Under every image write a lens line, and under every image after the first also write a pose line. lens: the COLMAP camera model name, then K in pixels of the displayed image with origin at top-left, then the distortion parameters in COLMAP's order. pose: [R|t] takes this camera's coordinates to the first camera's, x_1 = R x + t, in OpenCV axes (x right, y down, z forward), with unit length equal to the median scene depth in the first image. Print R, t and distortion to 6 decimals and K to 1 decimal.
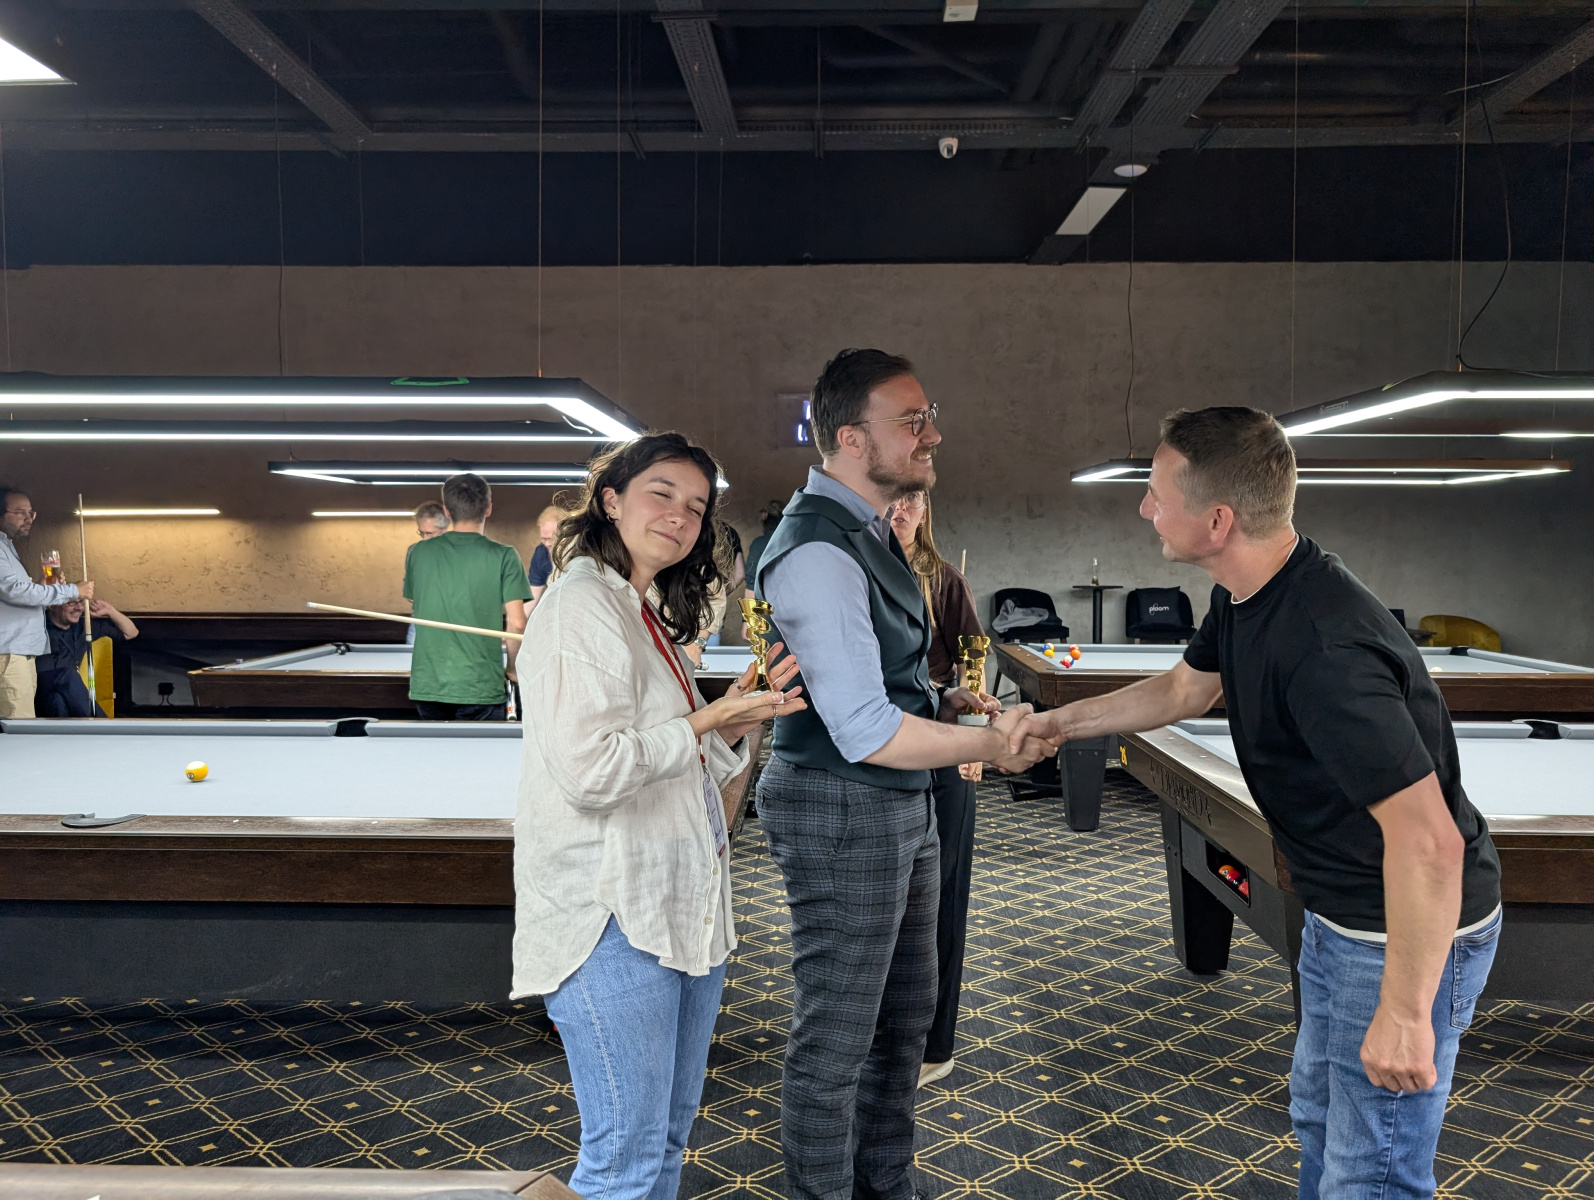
lens RADIAL K [[1112.5, 0, 794.8], [0, 1112.5, 642.7], [0, 0, 1]] dist [0.044466, -0.036684]
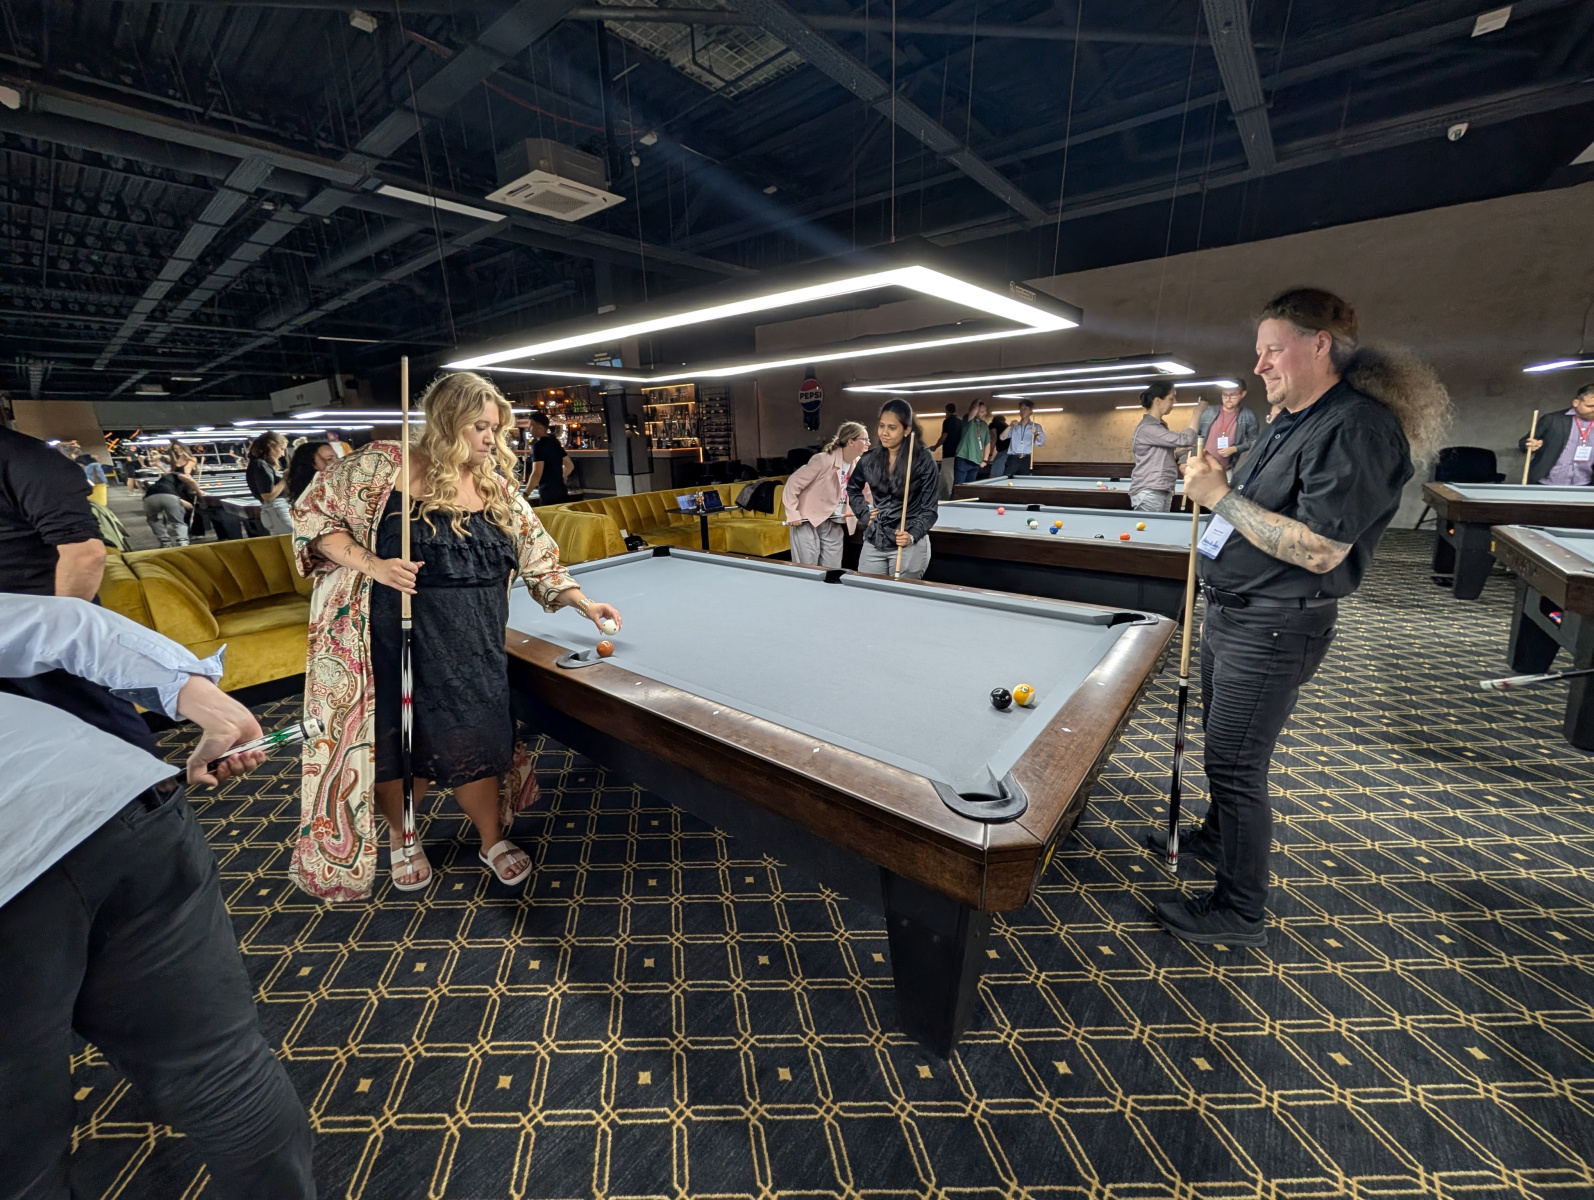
lens RADIAL K [[604.9, 0, 788.8], [0, 604.9, 620.9], [0, 0, 1]] dist [-0.039546, 0.008908]
pose [[0.791398, 0.151739, -0.592169, -0.005854], [-0.017550, 0.973944, 0.226111, 0.014736], [0.611049, -0.168551, 0.773440, -0.169266]]
